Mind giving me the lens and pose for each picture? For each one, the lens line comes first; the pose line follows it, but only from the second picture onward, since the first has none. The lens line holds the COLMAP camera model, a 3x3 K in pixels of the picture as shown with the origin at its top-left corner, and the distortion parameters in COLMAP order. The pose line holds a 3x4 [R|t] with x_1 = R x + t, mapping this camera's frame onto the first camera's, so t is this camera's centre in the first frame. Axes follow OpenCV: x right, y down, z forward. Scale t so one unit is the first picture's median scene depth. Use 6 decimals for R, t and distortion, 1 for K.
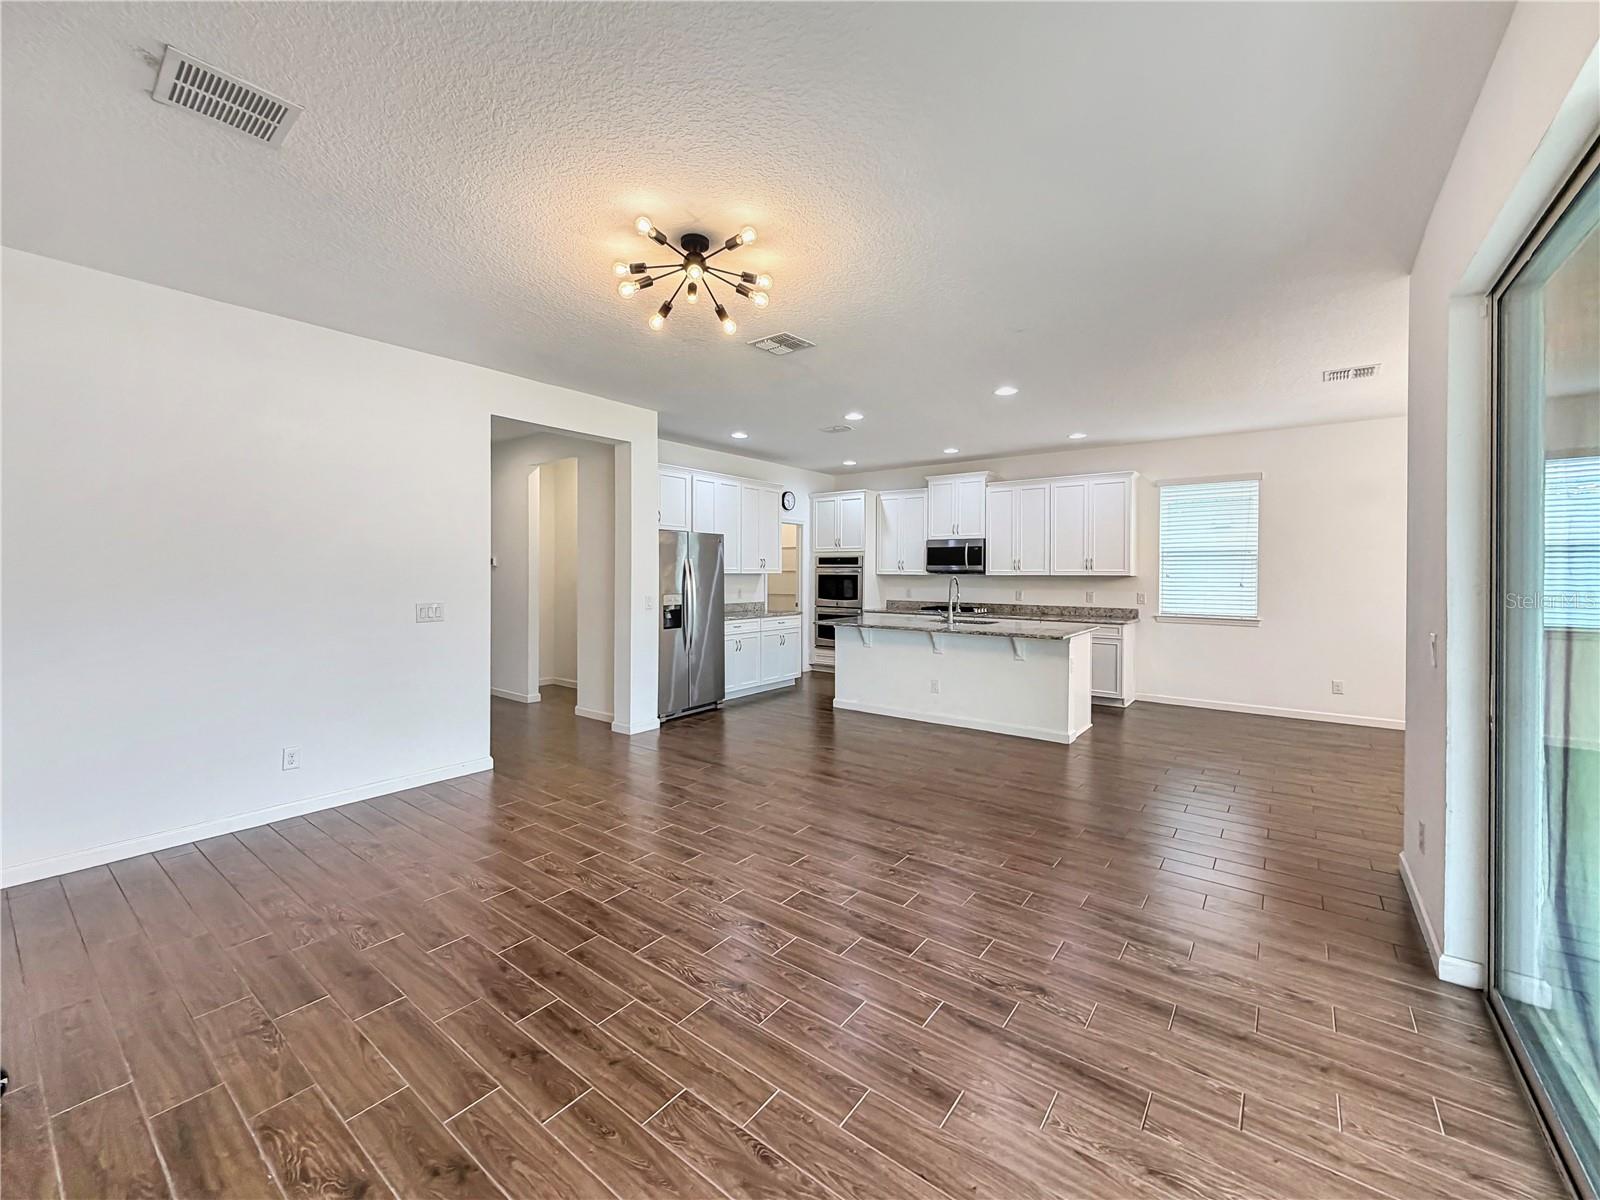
lens RADIAL K [[653.5, 0, 801.0], [0, 653.5, 571.9], [0, 0, 1]] dist [0.001134, 0.000047]
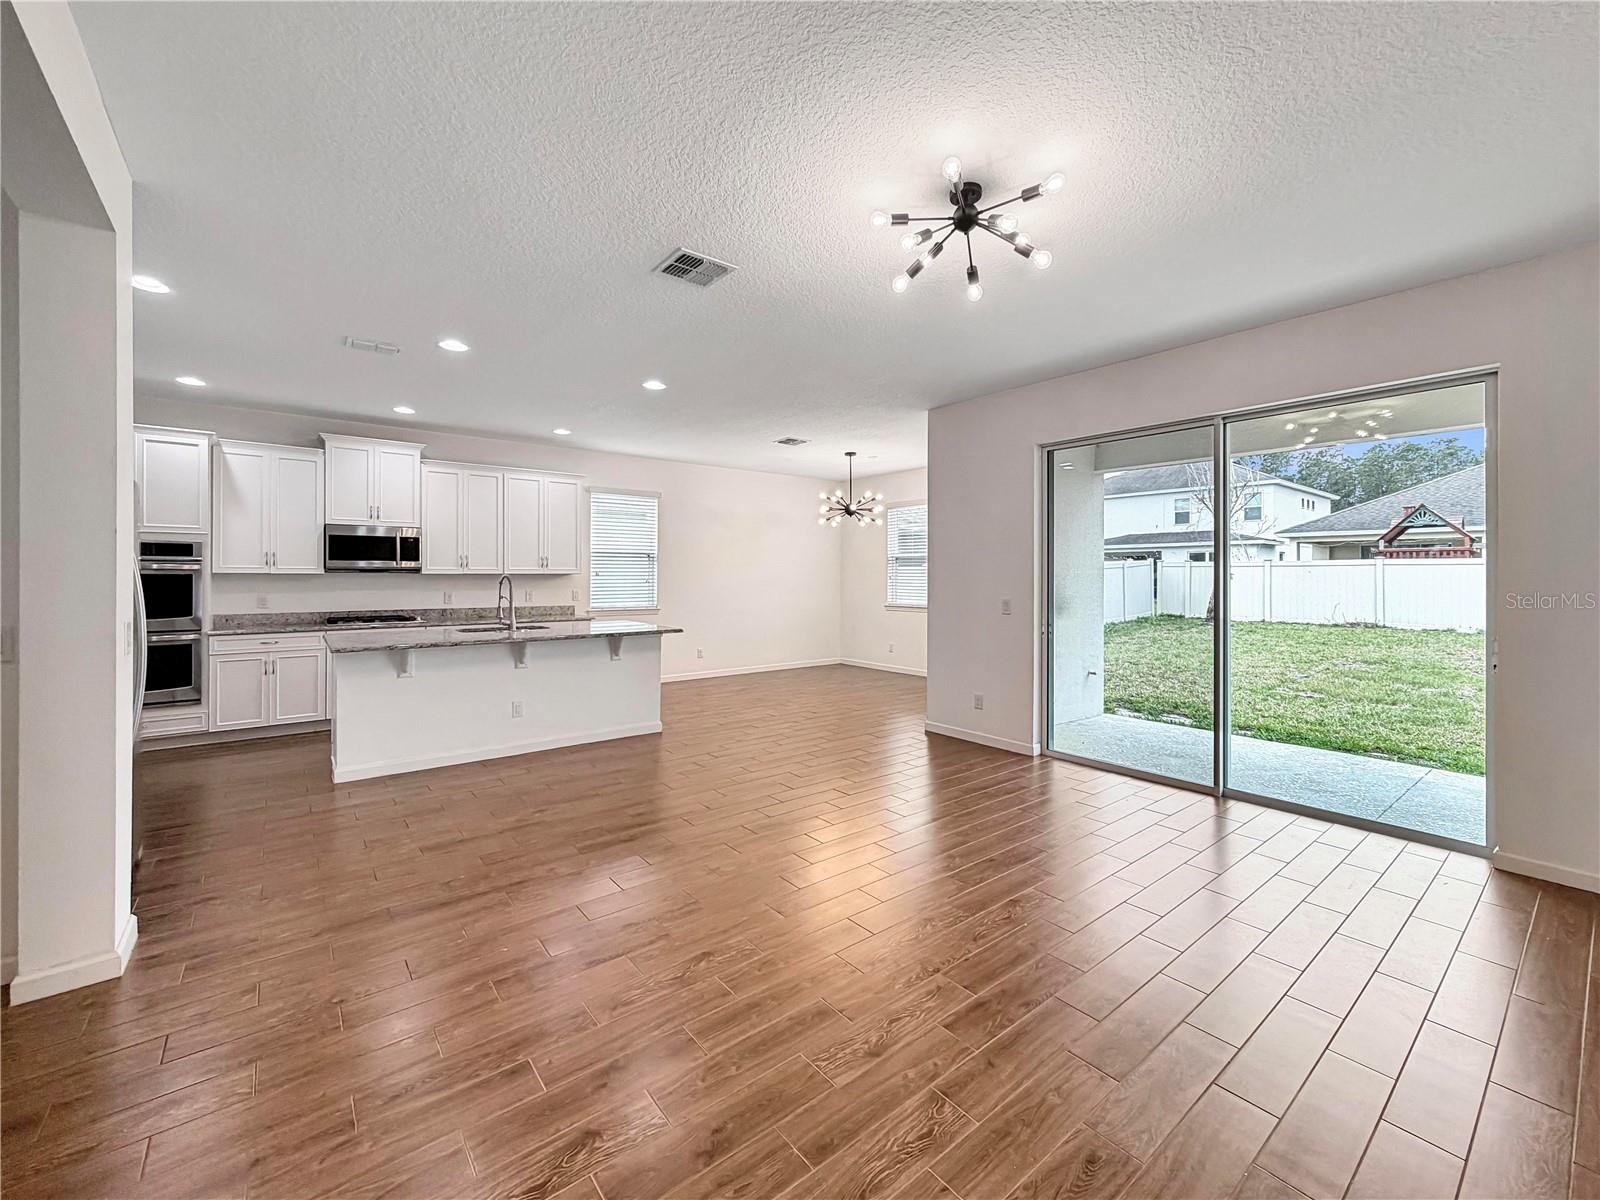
lens RADIAL K [[653.5, 0, 801.0], [0, 653.5, 571.9], [0, 0, 1]] dist [0.001134, 0.000047]
pose [[0.243115, 0.002191, 0.969995, -0.382550], [-0.000360, 0.999998, -0.002168, 0.004348], [-0.969997, 0.000178, 0.243115, 0.353513]]
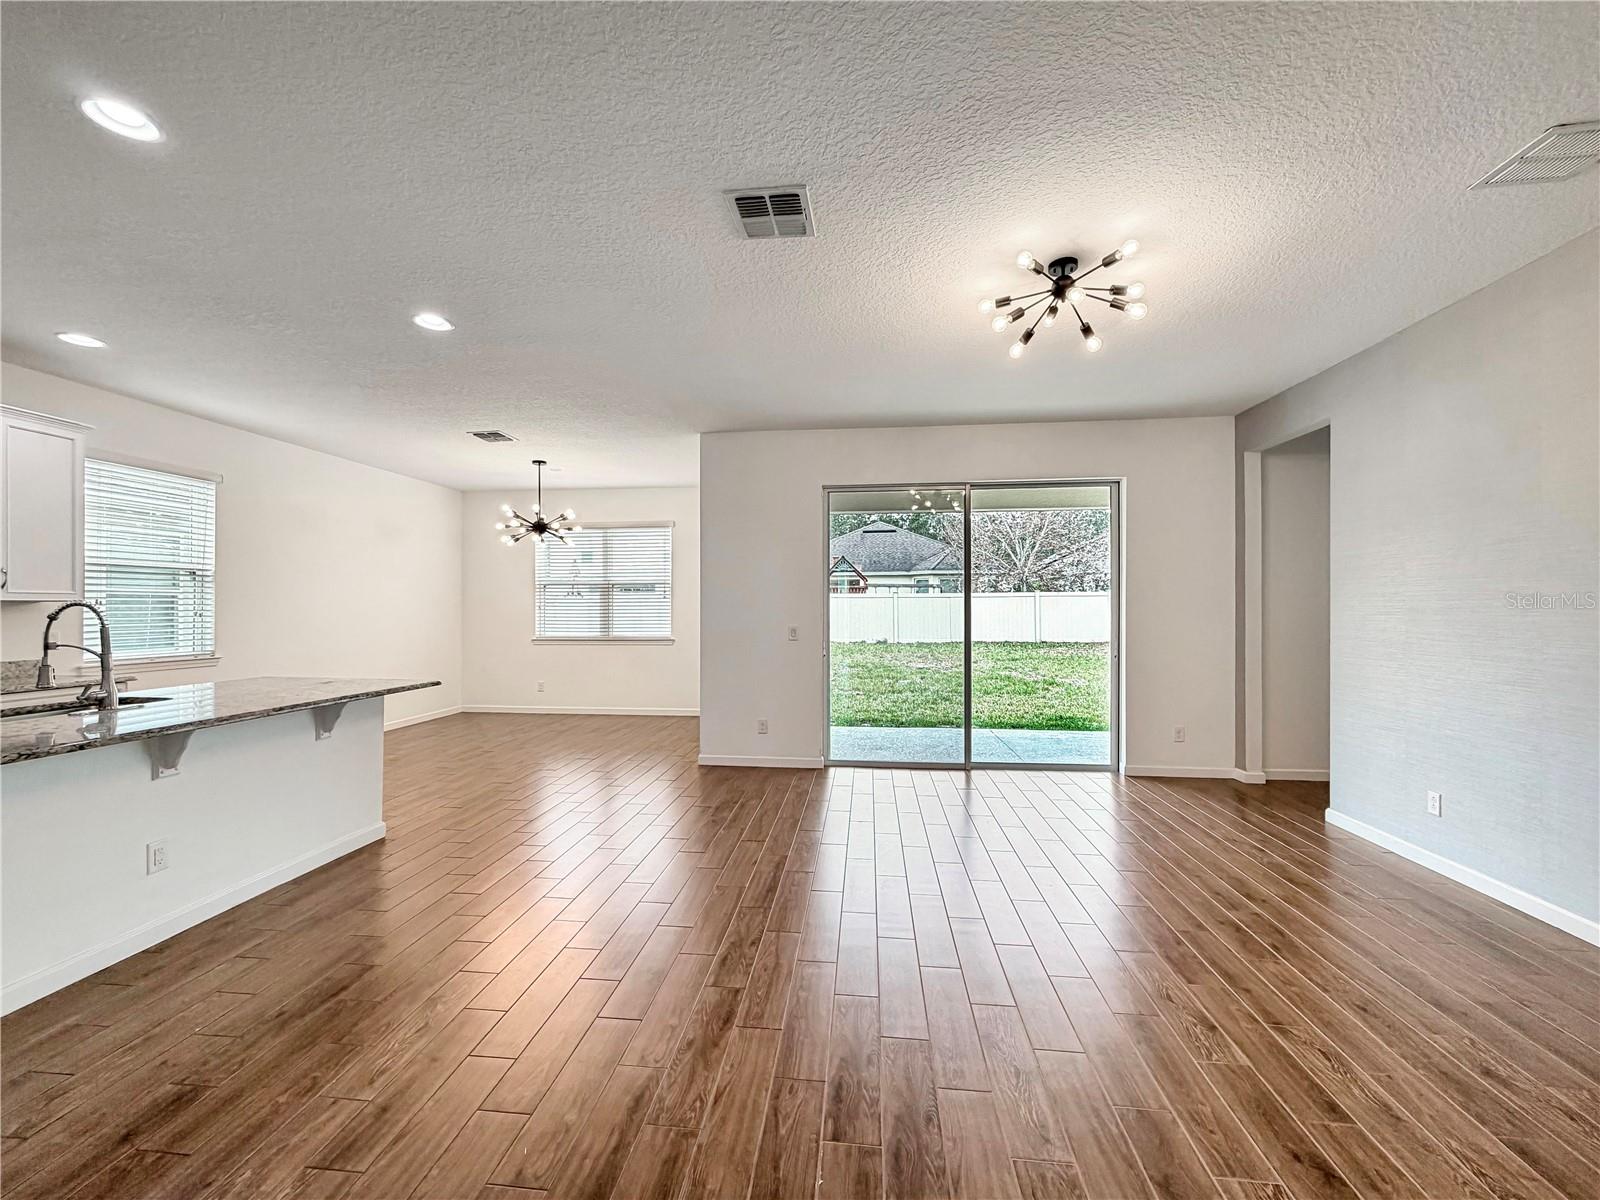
lens RADIAL K [[639.4, 0, 800.0], [0, 639.4, 600.0], [0, 0, 1]] dist [0.000406, -0.000169]
pose [[-0.515501, 0.006581, 0.856863, -0.283860], [0.000419, 0.999972, -0.007429, 0.007633], [-0.856889, -0.003470, -0.515490, 0.657531]]
